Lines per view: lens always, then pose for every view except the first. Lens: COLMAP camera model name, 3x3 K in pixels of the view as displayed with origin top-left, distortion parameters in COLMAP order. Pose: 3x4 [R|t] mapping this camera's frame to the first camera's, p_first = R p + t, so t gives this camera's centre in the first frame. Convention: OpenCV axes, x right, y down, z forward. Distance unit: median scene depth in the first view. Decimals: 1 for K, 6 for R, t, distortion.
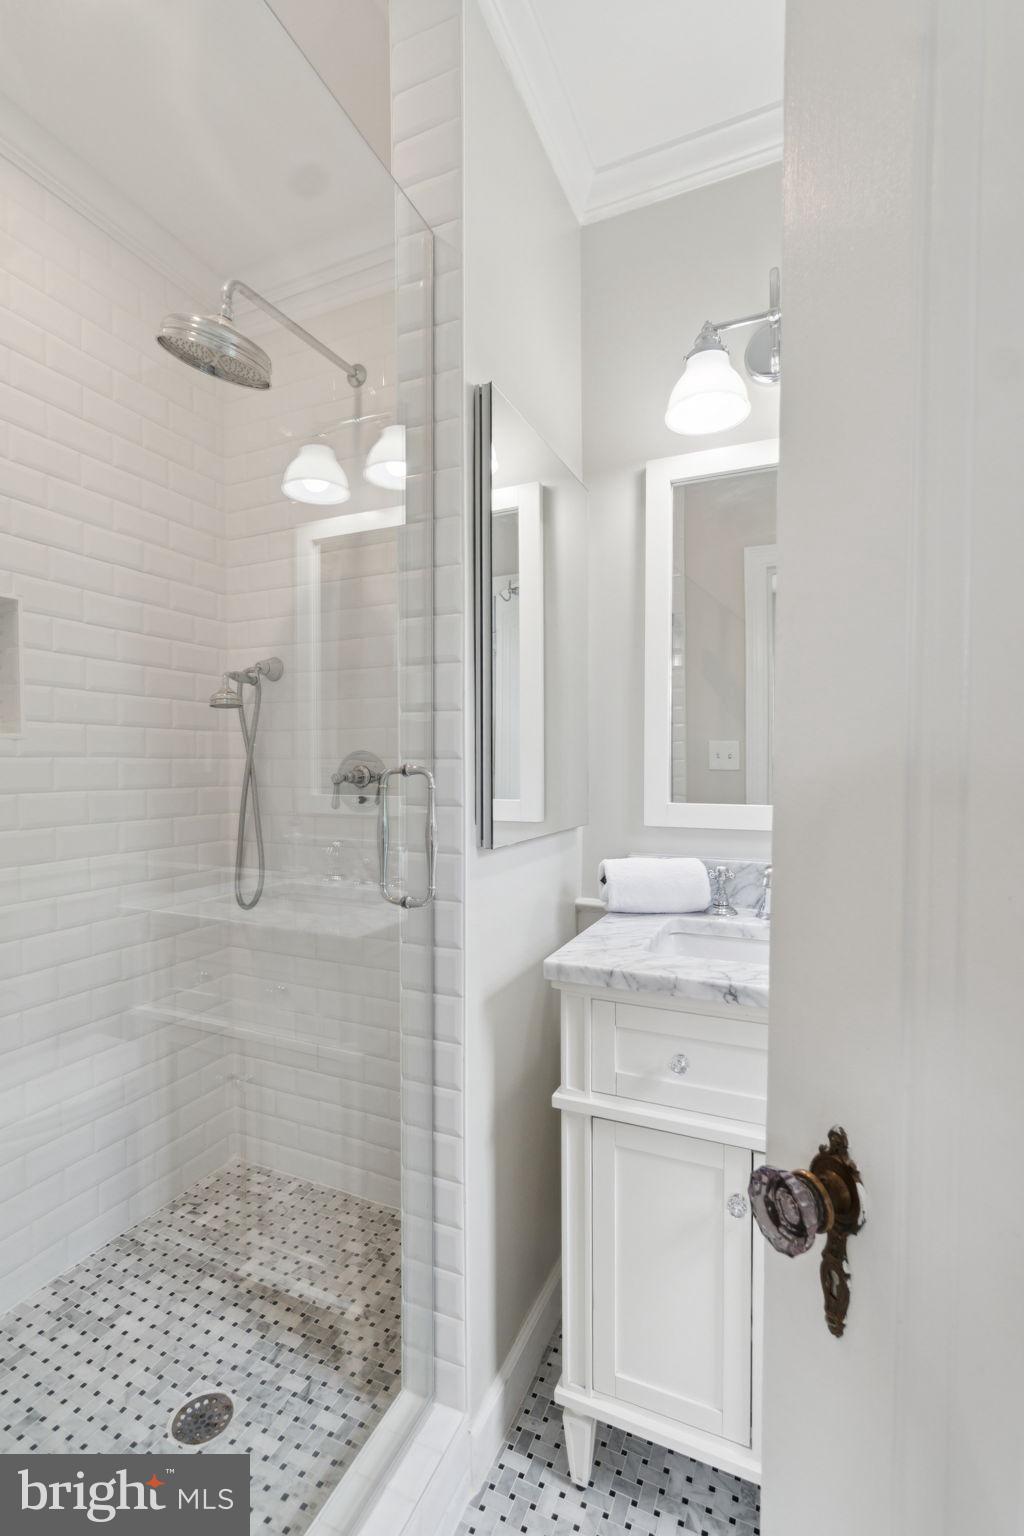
lens RADIAL K [[683.0, 0, 511.8], [0, 683.0, 766.8], [0, 0, 1]] dist [-0.005826, -0.000855]
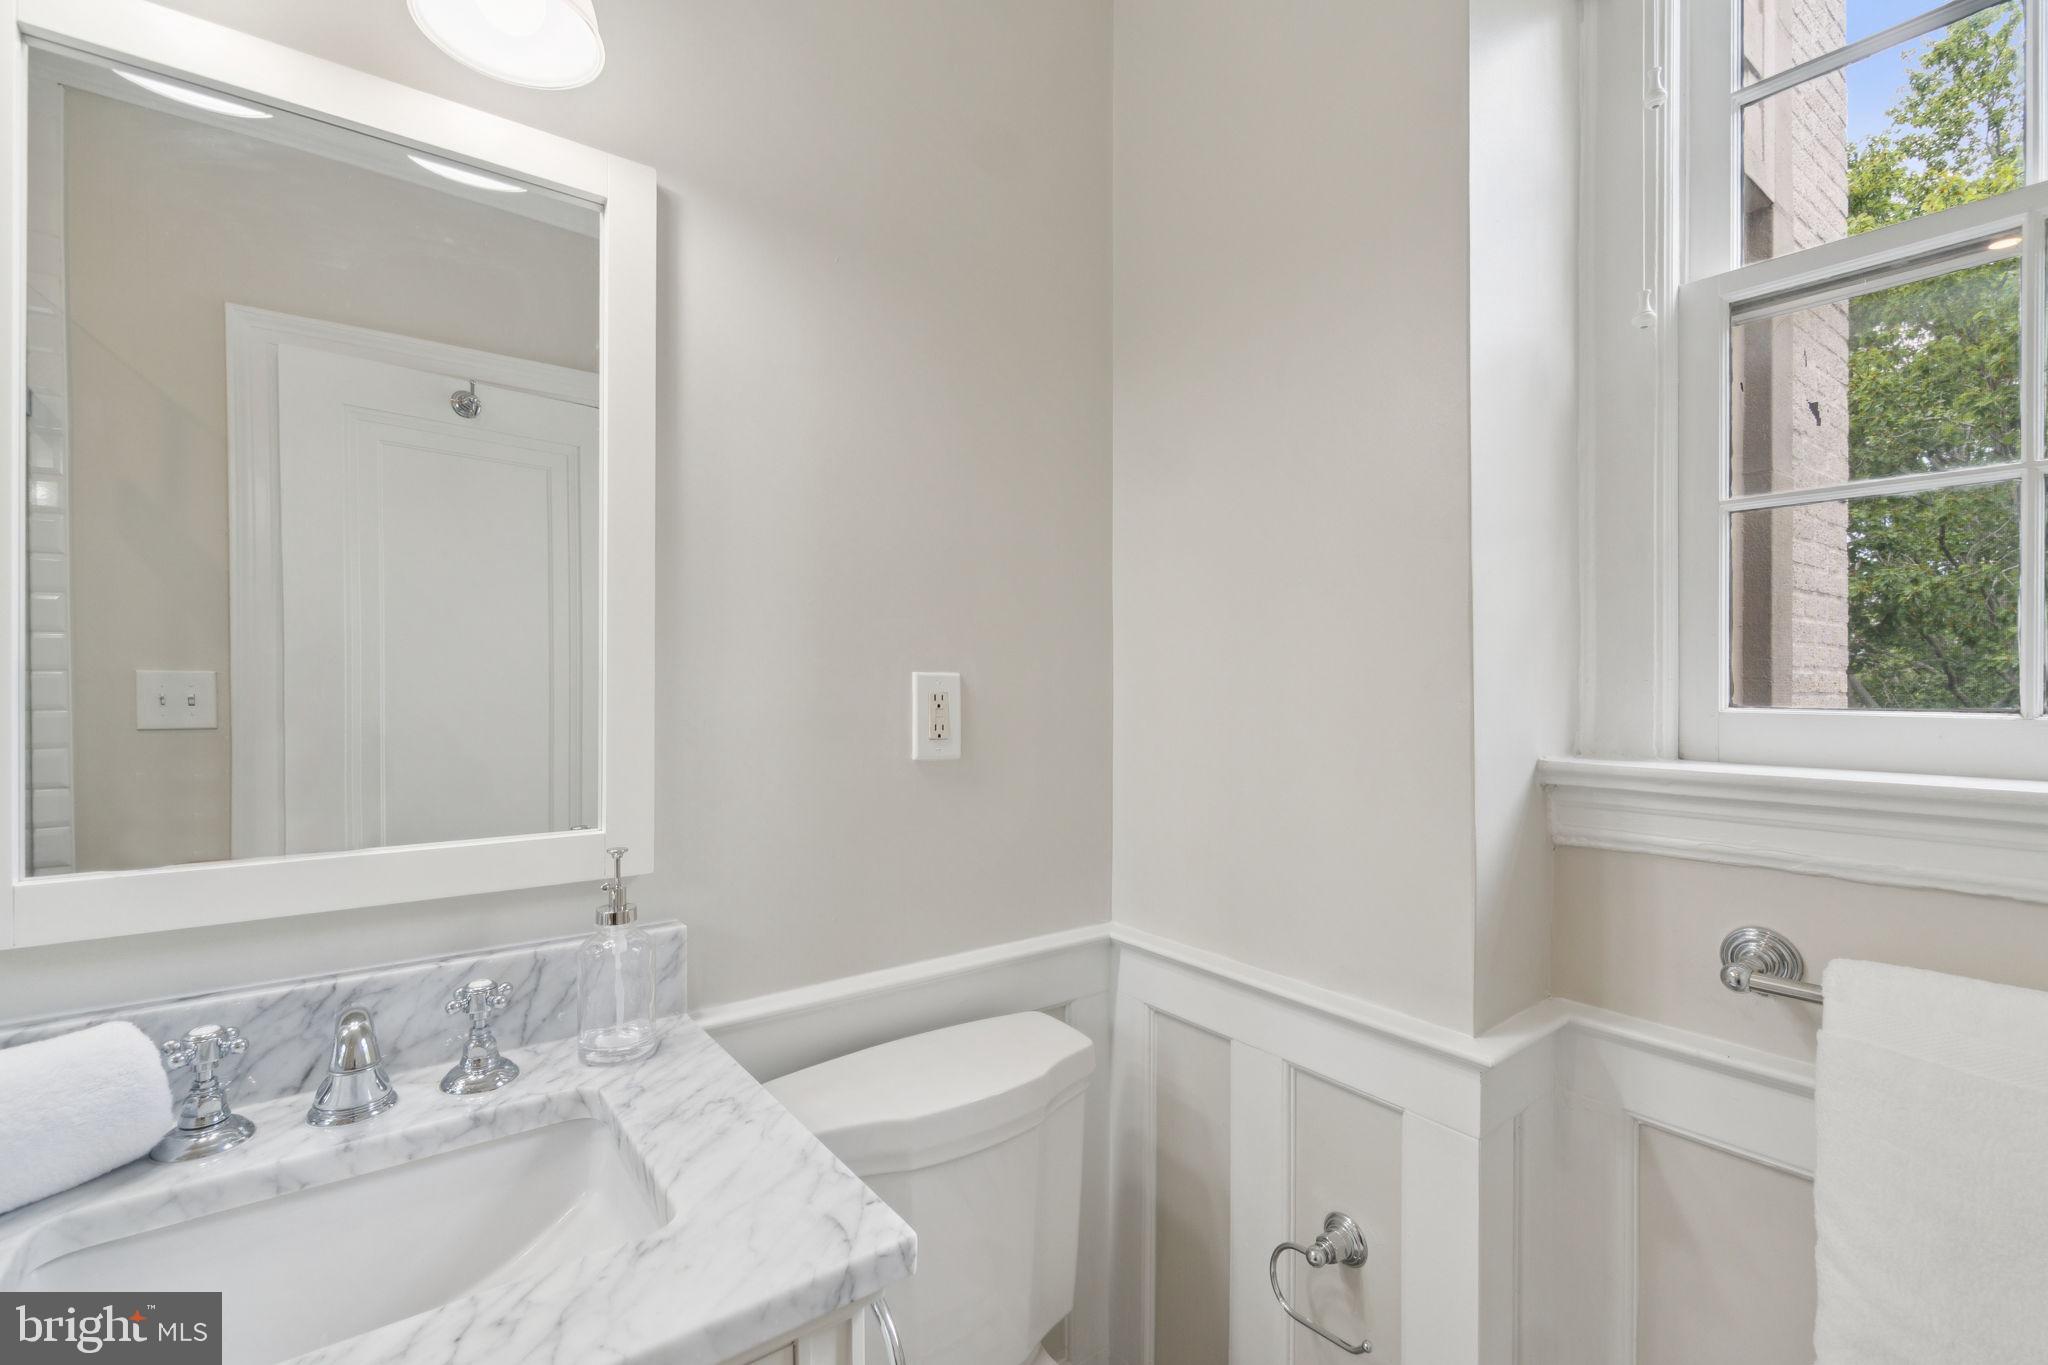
lens RADIAL K [[910.7, 0, 1025.8], [0, 910.7, 686.8], [0, 0, 1]] dist [-0.005826, -0.000855]
pose [[0.487158, -0.008050, 0.873277, 0.077446], [0.015581, 0.999878, 0.000525, -0.044223], [-0.873175, 0.013351, 0.487224, 0.308250]]
